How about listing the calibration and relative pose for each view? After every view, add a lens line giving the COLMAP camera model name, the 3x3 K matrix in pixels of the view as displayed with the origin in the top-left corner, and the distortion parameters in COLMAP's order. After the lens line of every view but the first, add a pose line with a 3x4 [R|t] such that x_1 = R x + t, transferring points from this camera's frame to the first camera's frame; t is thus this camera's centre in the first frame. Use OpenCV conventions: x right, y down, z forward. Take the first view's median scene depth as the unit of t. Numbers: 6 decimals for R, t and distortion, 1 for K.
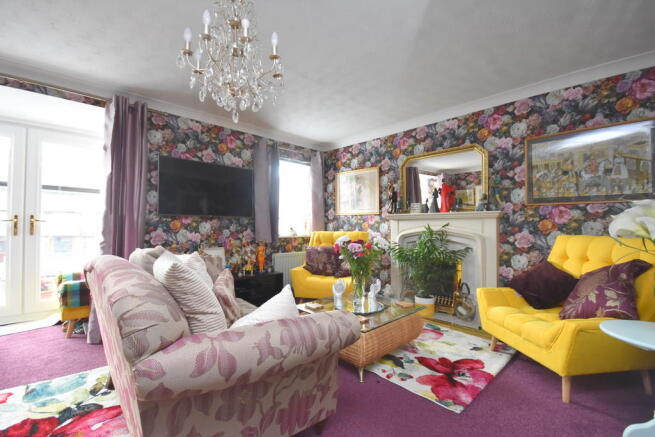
lens RADIAL K [[283.1, 0, 332.4], [0, 283.1, 222.3], [0, 0, 1]] dist [0.017211, -0.019007]
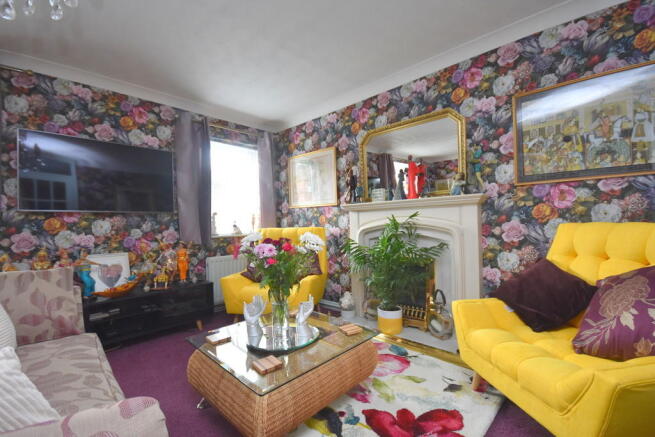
lens RADIAL K [[283.1, 0, 332.4], [0, 283.1, 222.3], [0, 0, 1]] dist [0.017211, -0.019007]
pose [[0.998566, -0.026617, 0.046446, 0.140582], [0.026179, 0.999607, 0.010012, 0.015396], [-0.046695, -0.008782, 0.998871, 0.237141]]
